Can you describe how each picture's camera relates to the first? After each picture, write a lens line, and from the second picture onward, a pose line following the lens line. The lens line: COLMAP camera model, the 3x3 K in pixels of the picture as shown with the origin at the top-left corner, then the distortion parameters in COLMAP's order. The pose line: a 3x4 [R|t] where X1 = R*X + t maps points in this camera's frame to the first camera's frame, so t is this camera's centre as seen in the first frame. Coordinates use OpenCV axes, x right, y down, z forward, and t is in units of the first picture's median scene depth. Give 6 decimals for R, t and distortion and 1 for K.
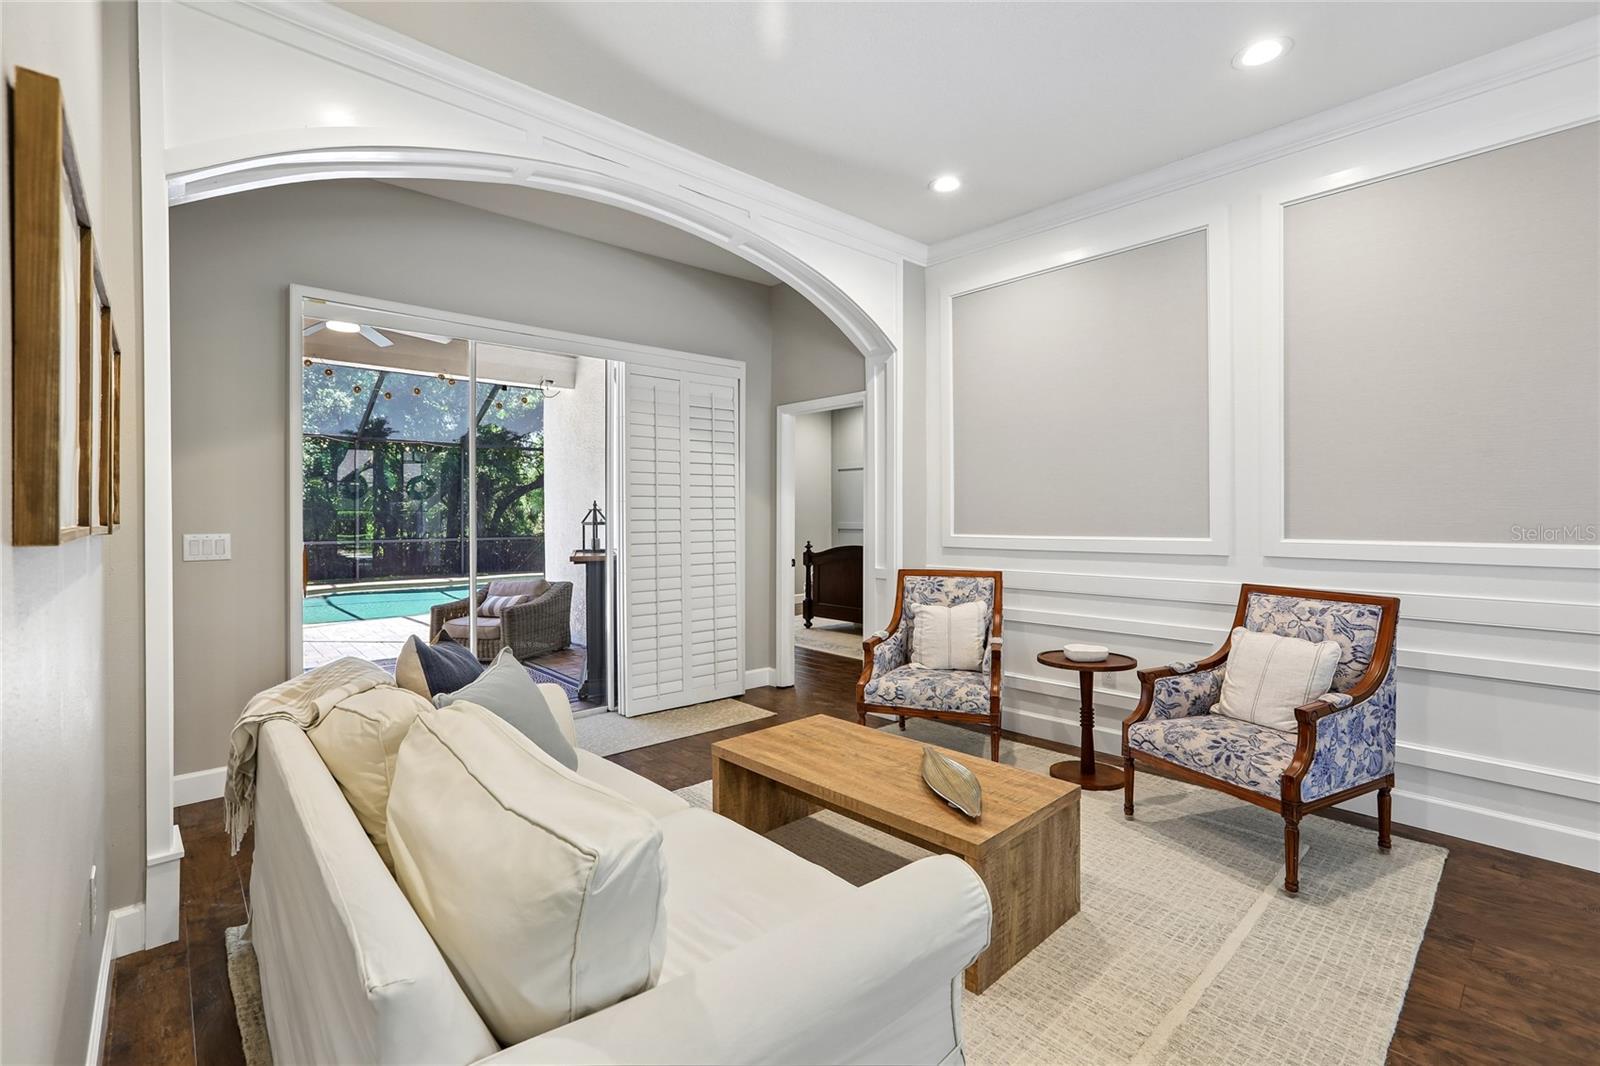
lens RADIAL K [[722.2, 0, 795.4], [0, 722.2, 525.9], [0, 0, 1]] dist [-0.031557, 0.015179]
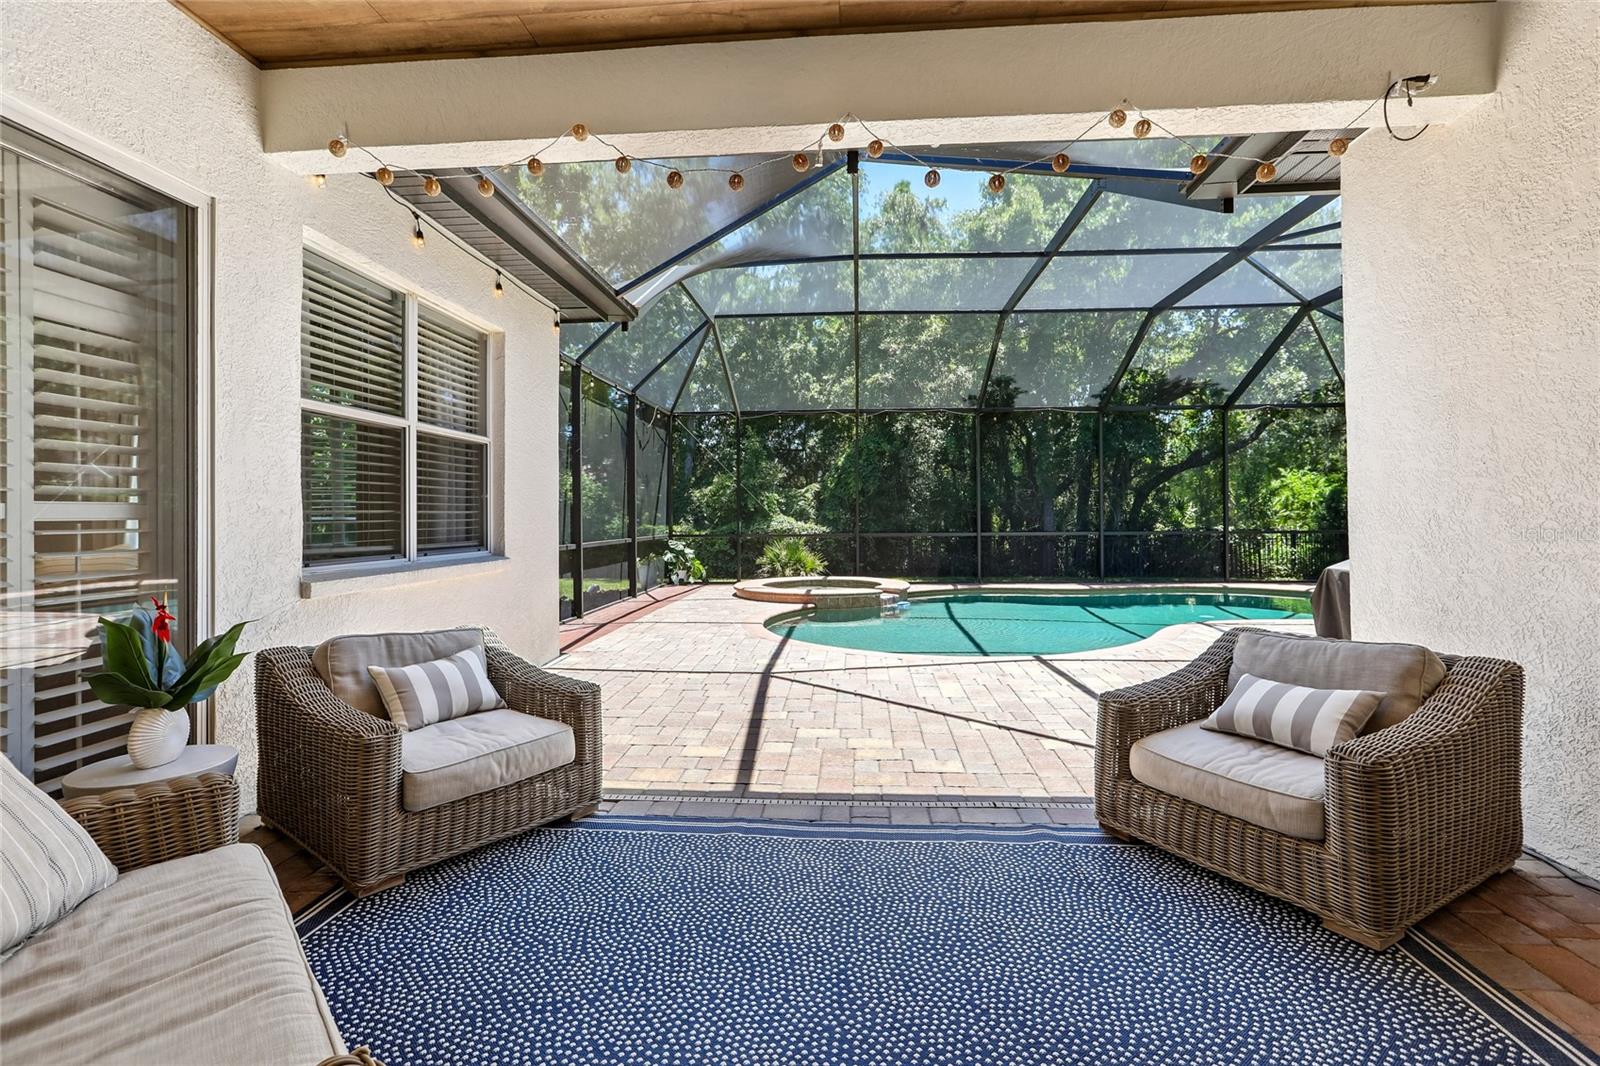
lens RADIAL K [[722.2, 0, 800.3], [0, 722.2, 521.8], [0, 0, 1]] dist [-0.031557, 0.015179]
pose [[0.689906, -0.004644, -0.723884, -0.079498], [0.004870, 0.999987, -0.001774, 0.003879], [0.723882, -0.002302, 0.689920, 0.144408]]
